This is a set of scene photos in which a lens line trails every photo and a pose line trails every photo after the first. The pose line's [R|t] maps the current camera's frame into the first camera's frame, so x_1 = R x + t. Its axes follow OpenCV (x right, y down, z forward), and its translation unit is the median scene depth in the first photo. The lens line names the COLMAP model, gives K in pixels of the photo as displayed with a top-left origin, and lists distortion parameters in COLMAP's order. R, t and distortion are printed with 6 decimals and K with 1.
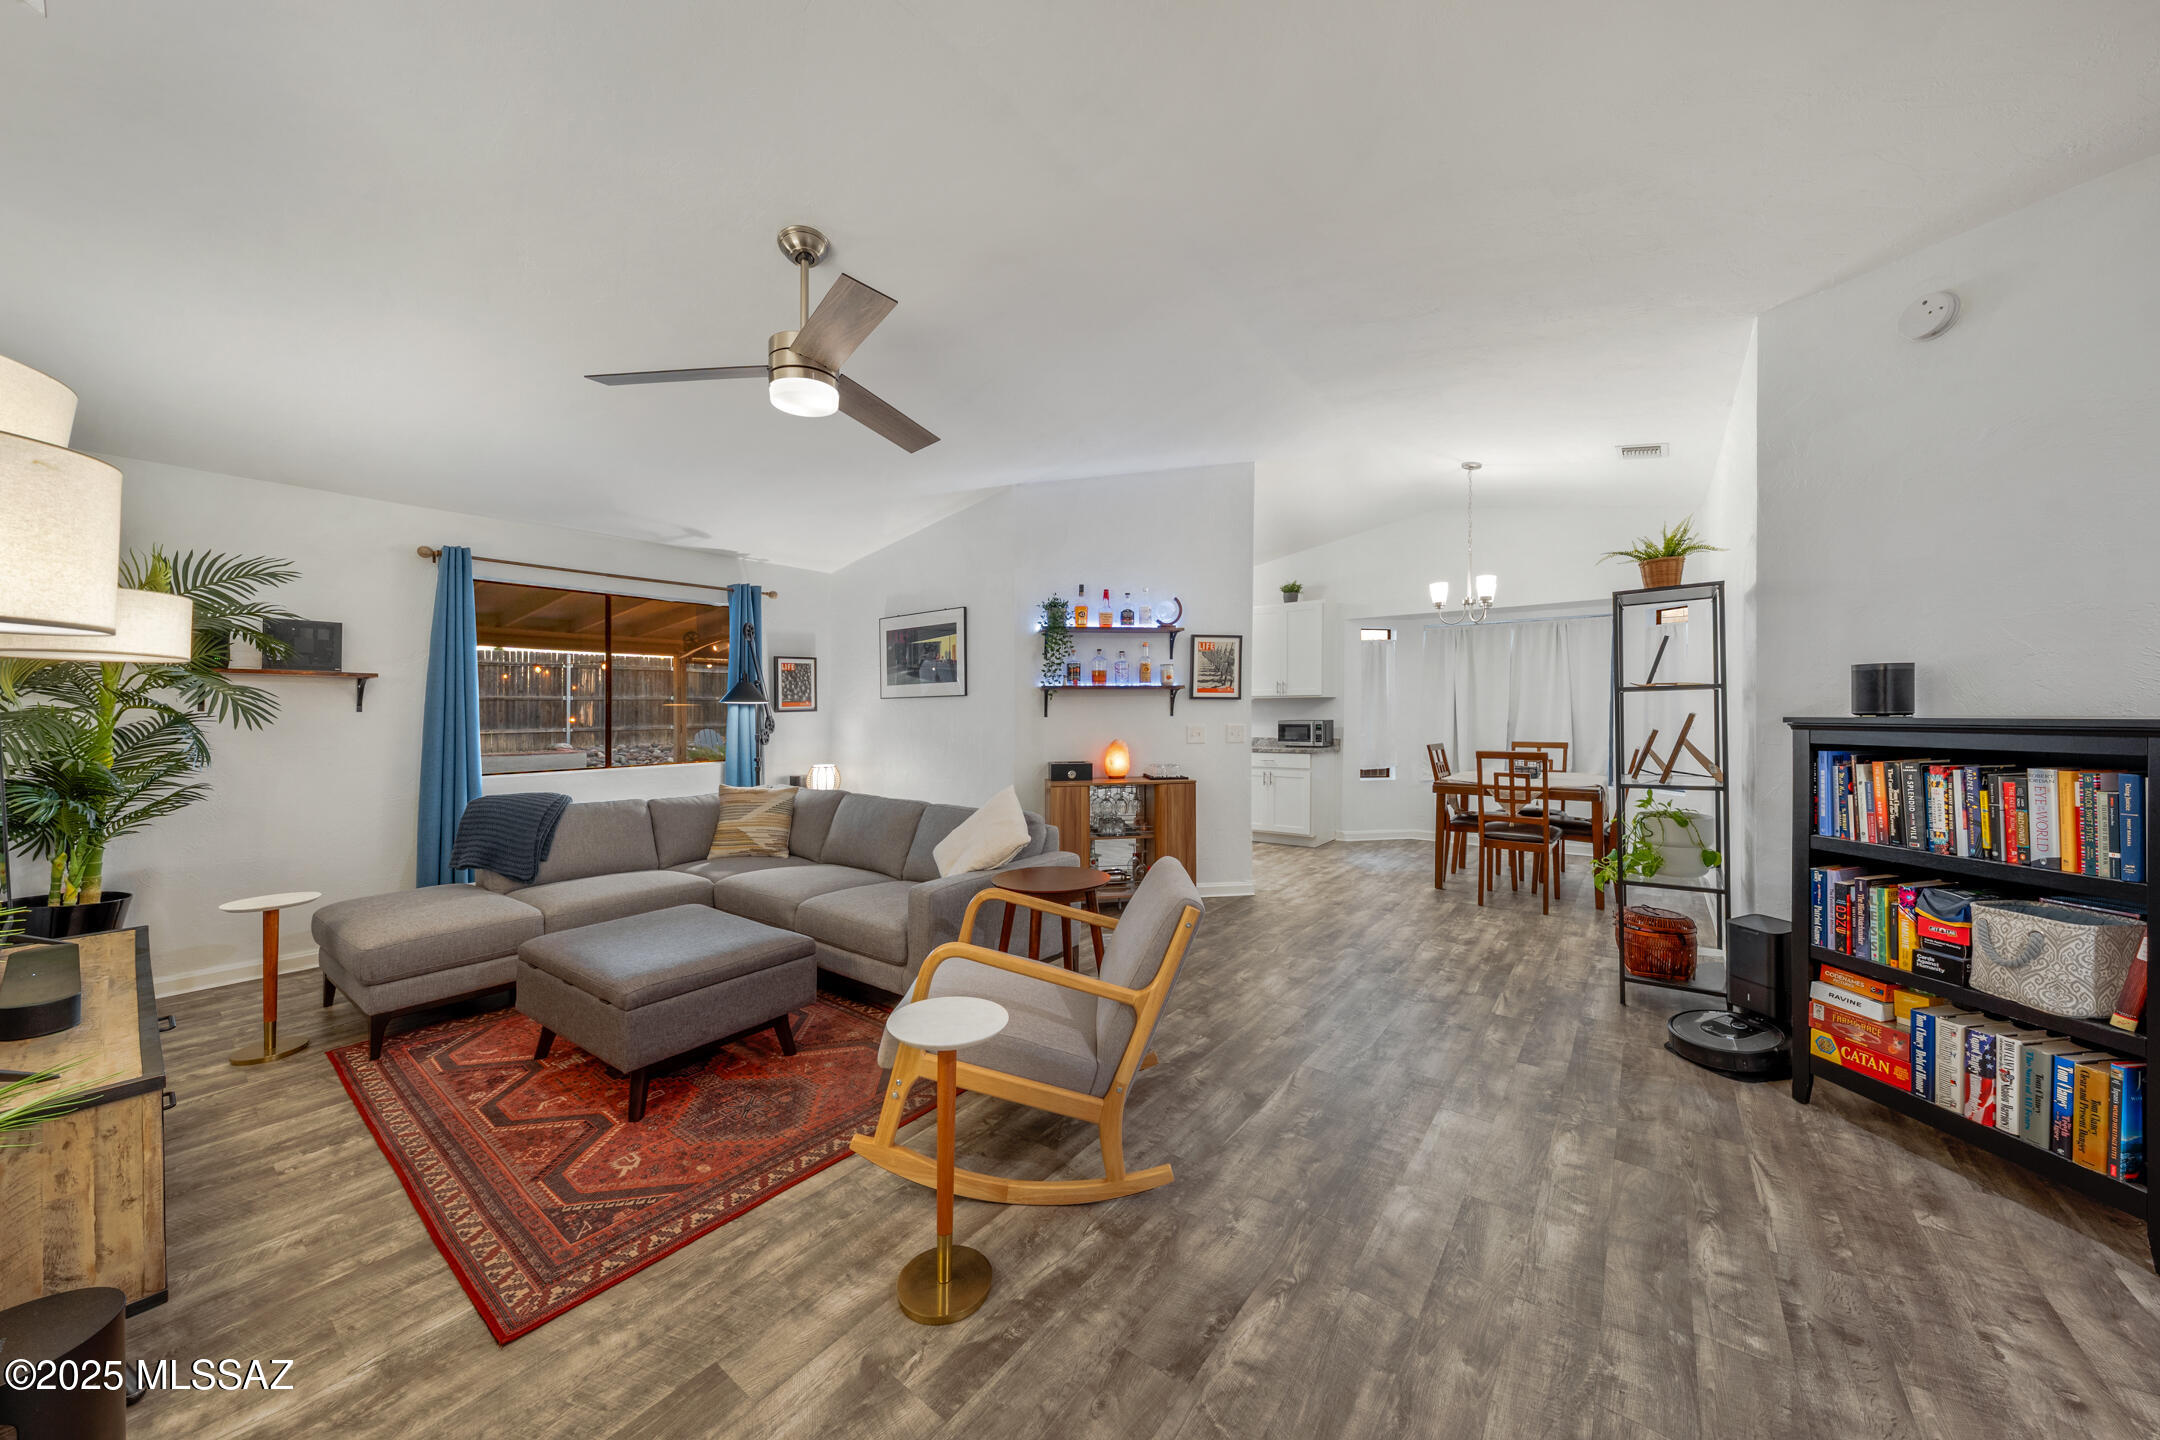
lens RADIAL K [[738.4, 0, 1090.7], [0, 738.4, 716.0], [0, 0, 1]] dist [0.011328, -0.000006]
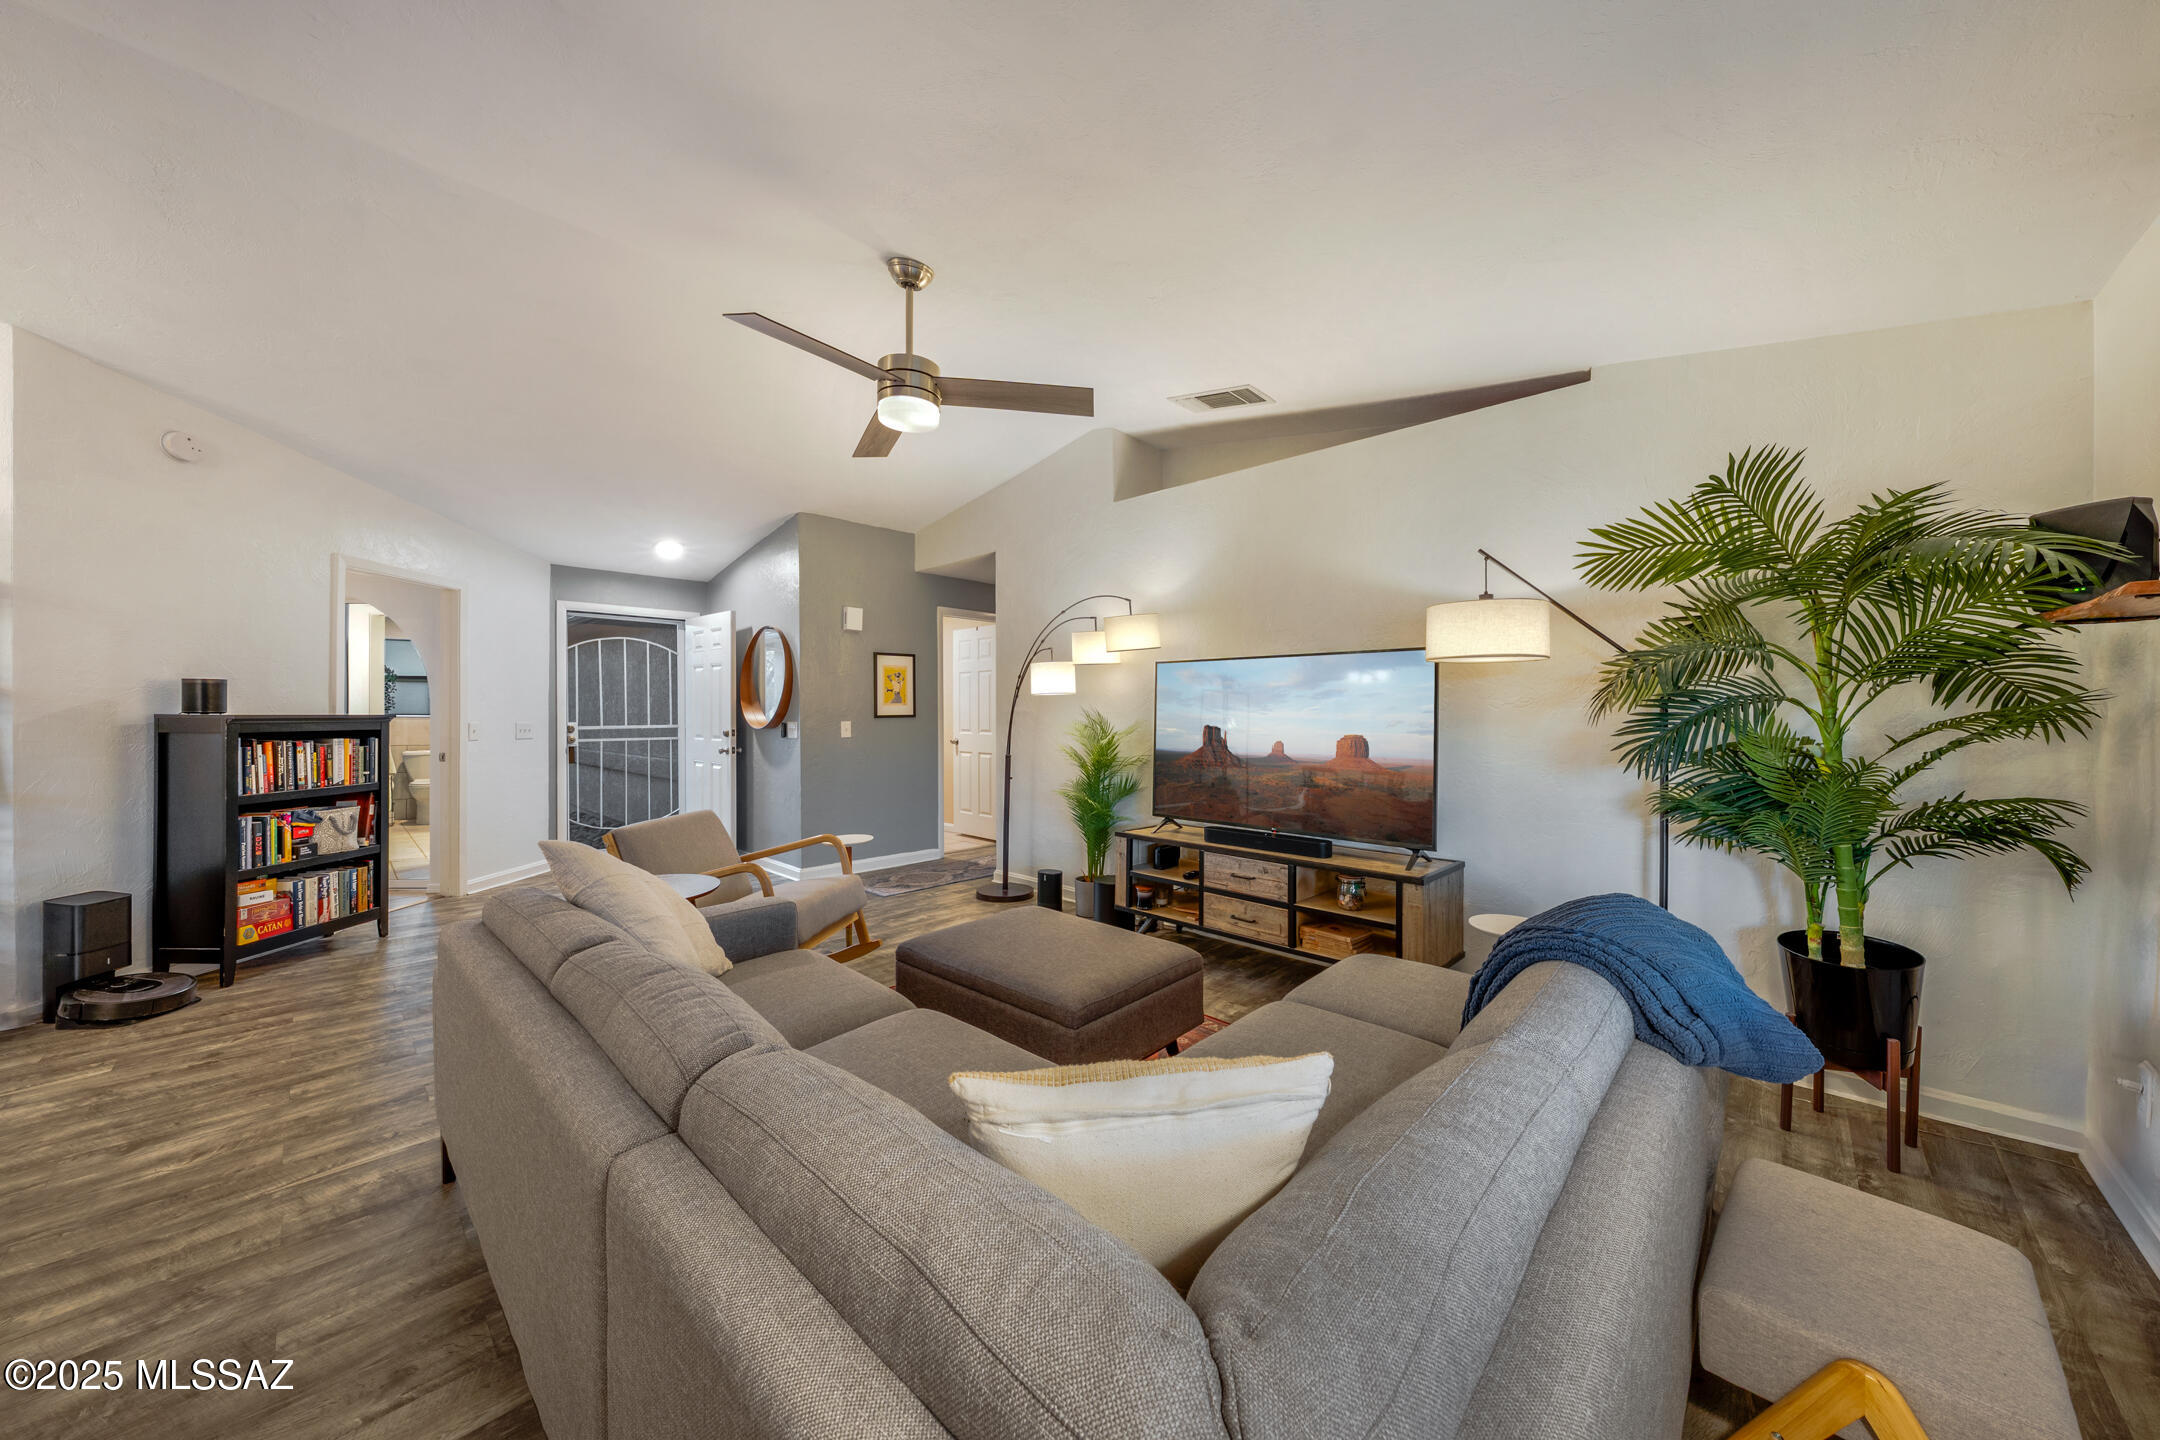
lens RADIAL K [[738.4, 0, 1090.7], [0, 738.4, 716.0], [0, 0, 1]] dist [0.011328, -0.000006]
pose [[-0.993554, 0.002712, 0.113328, -0.561337], [0.002745, 0.999996, 0.000135, 0.005466], [-0.113327, 0.000445, -0.993558, 1.491204]]
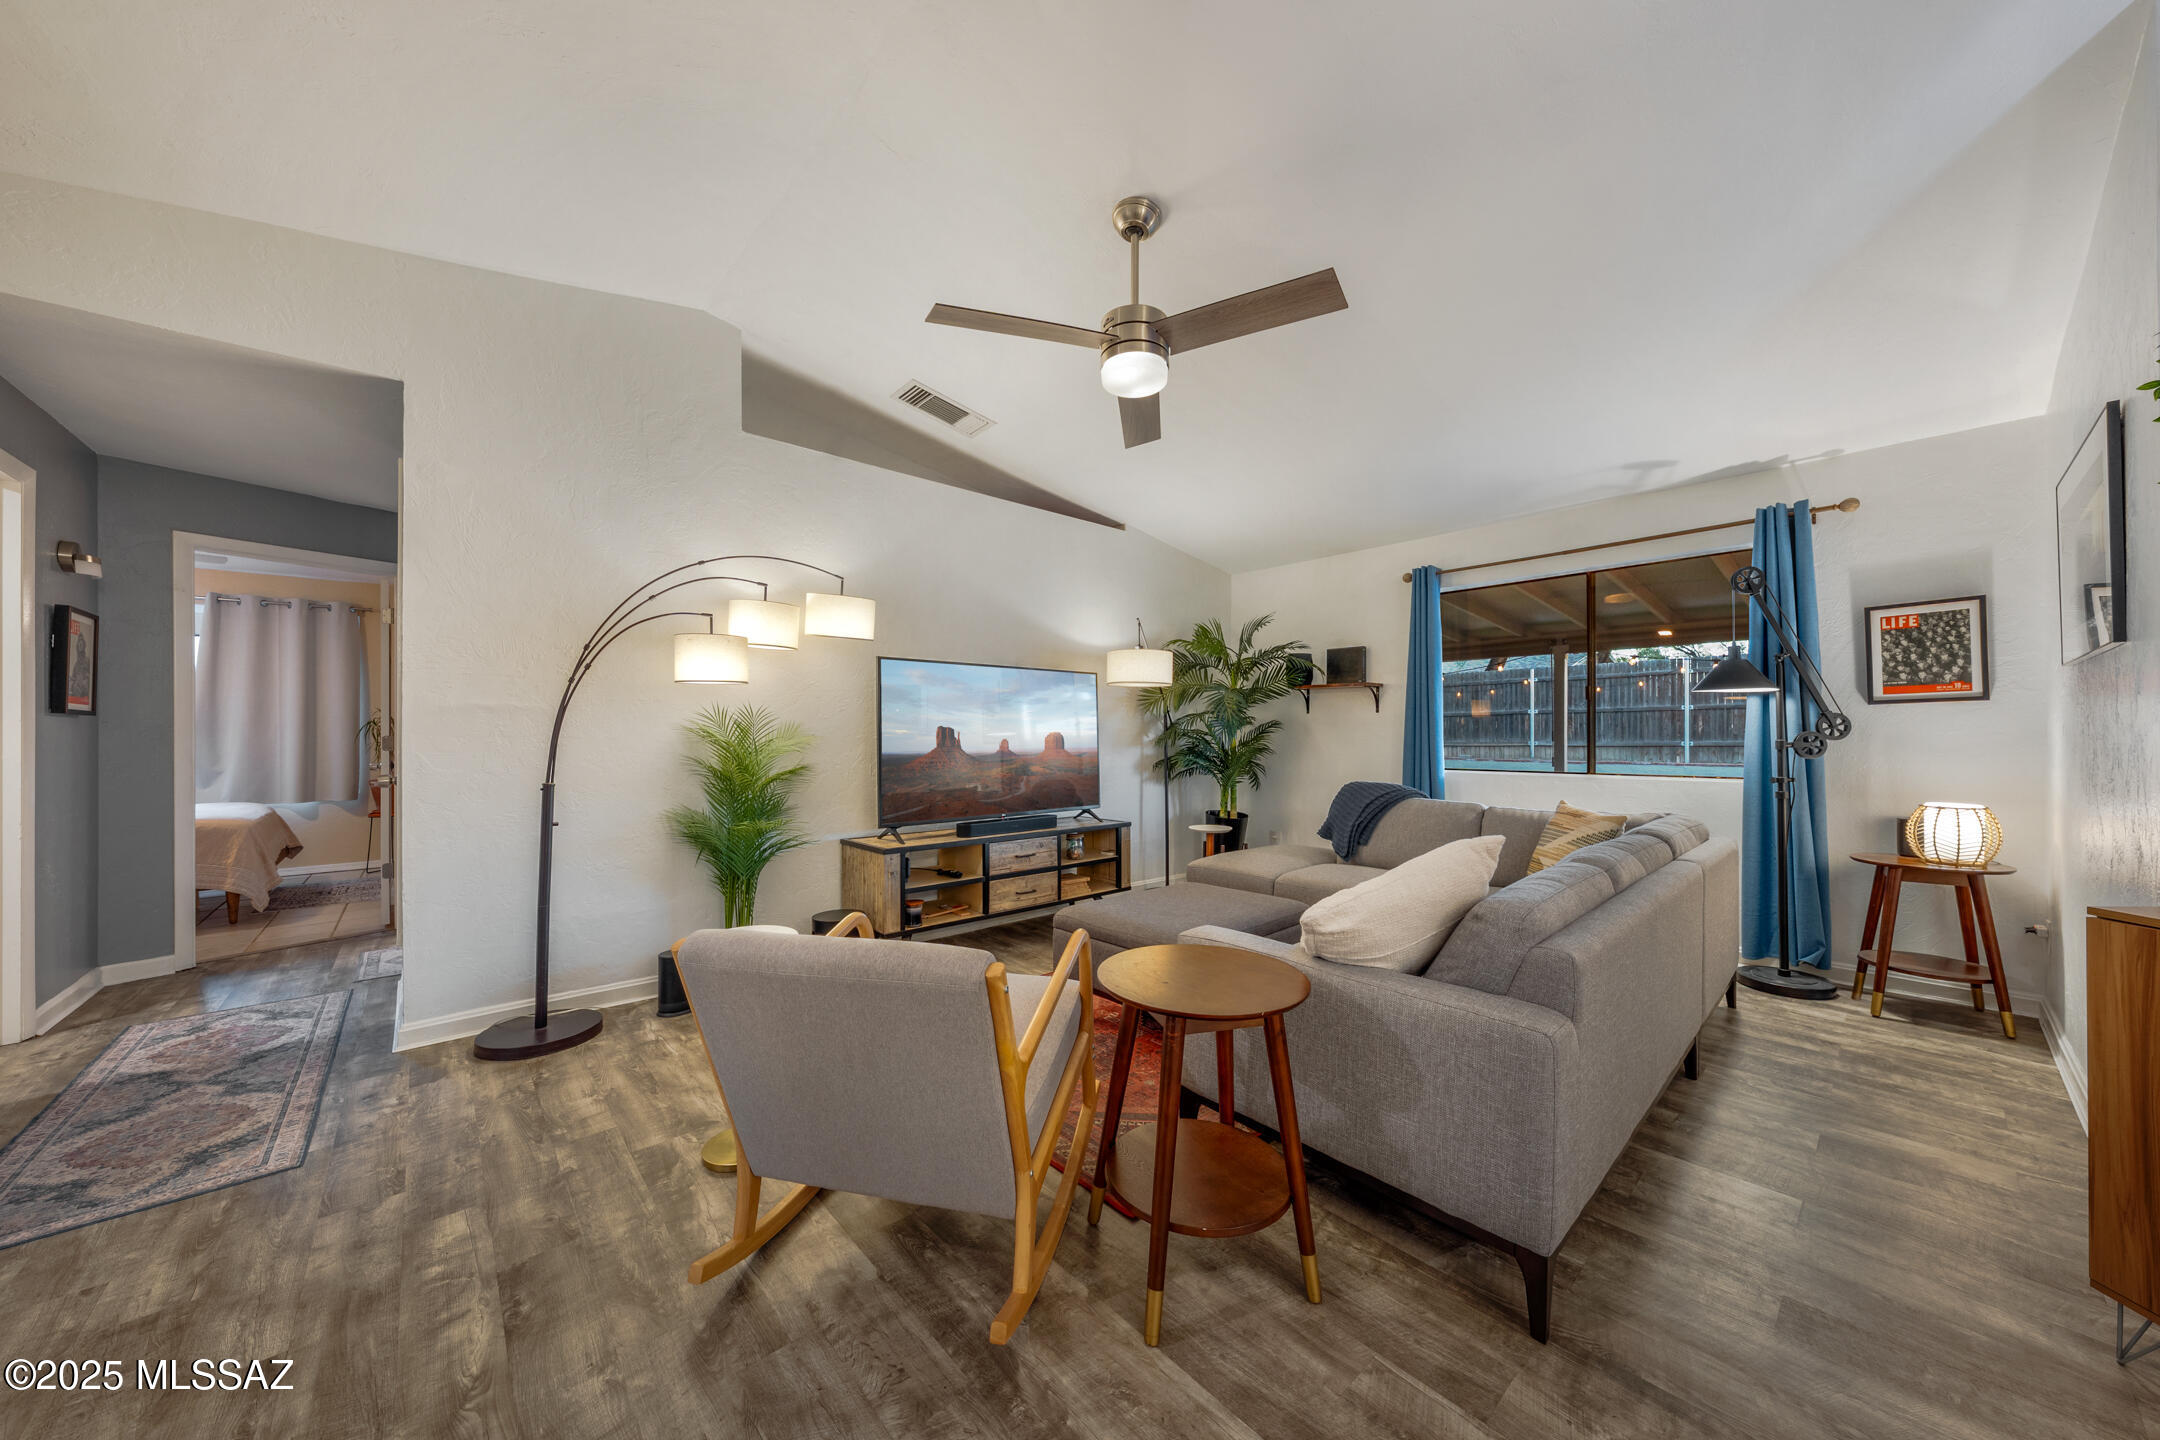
lens RADIAL K [[738.4, 0, 1090.7], [0, 738.4, 716.0], [0, 0, 1]] dist [0.011328, -0.000006]
pose [[-0.196106, -0.011474, -0.980516, 0.429134], [0.000439, 0.999930, -0.011789, 0.017121], [0.980583, -0.002742, -0.196087, 0.831491]]
